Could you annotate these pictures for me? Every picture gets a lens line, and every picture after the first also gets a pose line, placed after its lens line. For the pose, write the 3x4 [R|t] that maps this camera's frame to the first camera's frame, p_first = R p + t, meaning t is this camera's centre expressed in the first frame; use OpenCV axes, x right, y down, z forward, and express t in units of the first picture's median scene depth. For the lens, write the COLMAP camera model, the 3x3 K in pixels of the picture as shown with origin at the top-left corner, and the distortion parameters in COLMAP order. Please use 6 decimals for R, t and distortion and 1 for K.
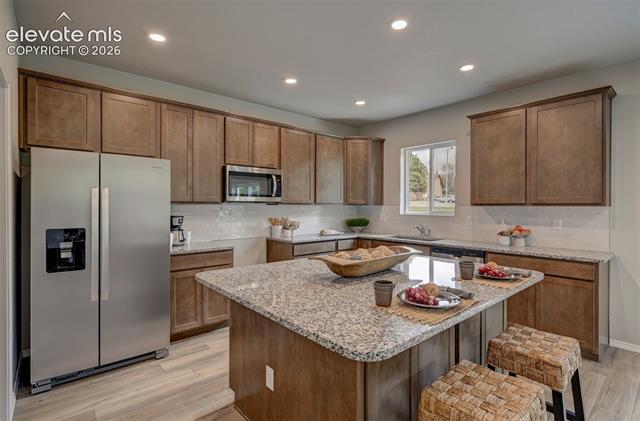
lens RADIAL K [[304.0, 0, 319.5], [0, 304.0, 206.2], [0, 0, 1]] dist [0.000005, 0.000220]
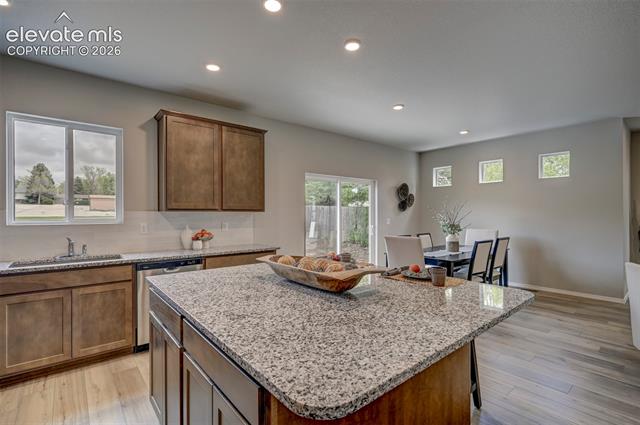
lens RADIAL K [[300.2, 0, 321.9], [0, 300.2, 213.3], [0, 0, 1]] dist [0.000991, 0.000496]
pose [[-0.002936, -0.002561, 0.999992, -0.399286], [0.000755, 0.999996, 0.002563, 0.003481], [-0.999995, 0.000763, -0.002934, 0.551897]]
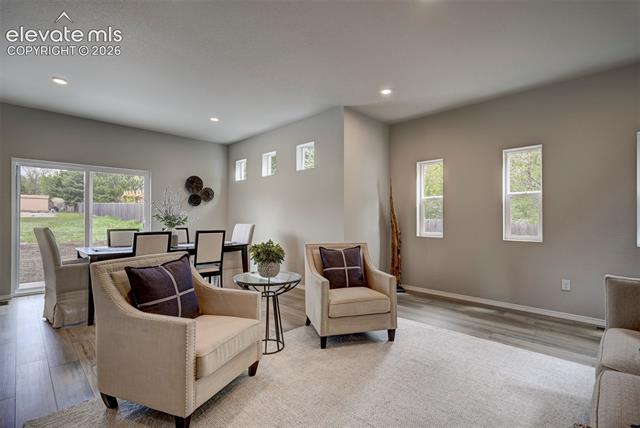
lens RADIAL K [[301.5, 0, 320.0], [0, 301.5, 214.0], [0, 0, 1]] dist [-0.001191, -0.000083]
pose [[-0.082801, 0.005647, 0.996550, -0.356694], [-0.003088, 0.999978, -0.005923, 0.052623], [-0.996561, -0.003567, -0.082781, -0.498419]]
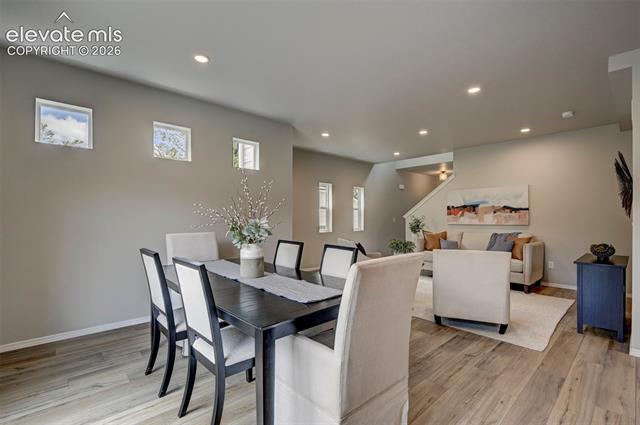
lens RADIAL K [[283.2, 0, 319.1], [0, 283.2, 214.5], [0, 0, 1]] dist [-0.000380, -0.000406]
pose [[-0.999432, -0.008846, -0.032513, 0.762966], [-0.008482, 0.999900, -0.011330, 0.040683], [0.032610, -0.011048, -0.999407, 0.627335]]
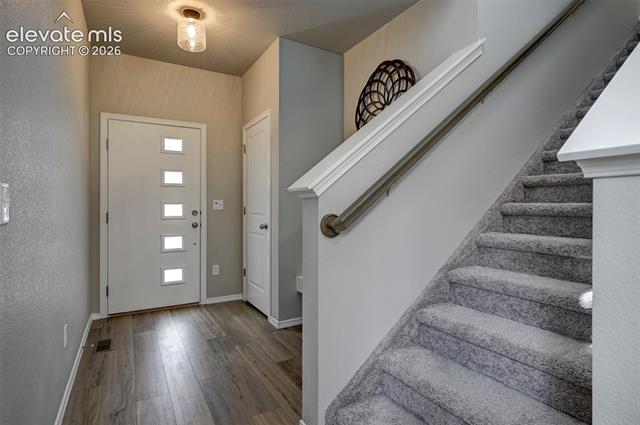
lens RADIAL K [[338.1, 0, 321.9], [0, 338.1, 206.3], [0, 0, 1]] dist [0.001833, 0.000318]
pose [[-0.176287, -0.004071, -0.984330, 0.242685], [-0.002961, 0.999989, -0.003605, 0.059013], [0.984334, 0.002279, -0.176297, -1.529233]]
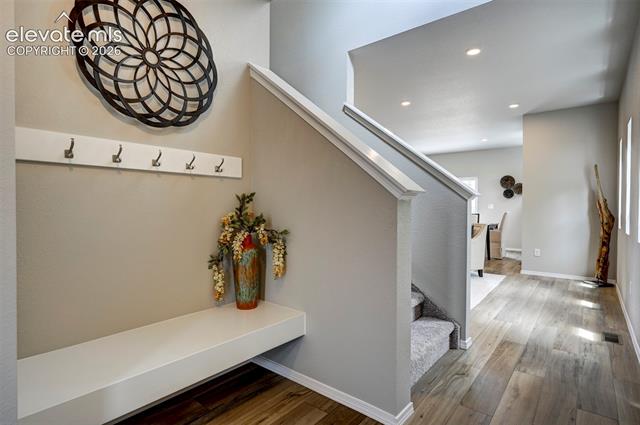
lens RADIAL K [[328.2, 0, 320.0], [0, 328.2, 212.5], [0, 0, 1]] dist [-0.000696, 0.000058]
pose [[0.984280, -0.003485, 0.176583, -0.417729], [-0.000190, 0.999784, 0.020790, 0.055343], [-0.176618, -0.020497, 0.984066, -2.086081]]
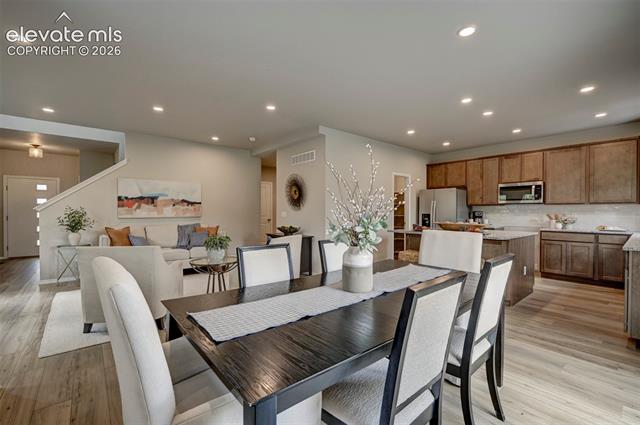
lens RADIAL K [[283.2, 0, 319.1], [0, 283.2, 214.5], [0, 0, 1]] dist [-0.000380, -0.000406]
pose [[-0.009326, 0.006019, -0.999938, 1.378408], [-0.004450, 0.999972, 0.006061, 0.042535], [0.999947, 0.004506, -0.009299, -0.074146]]
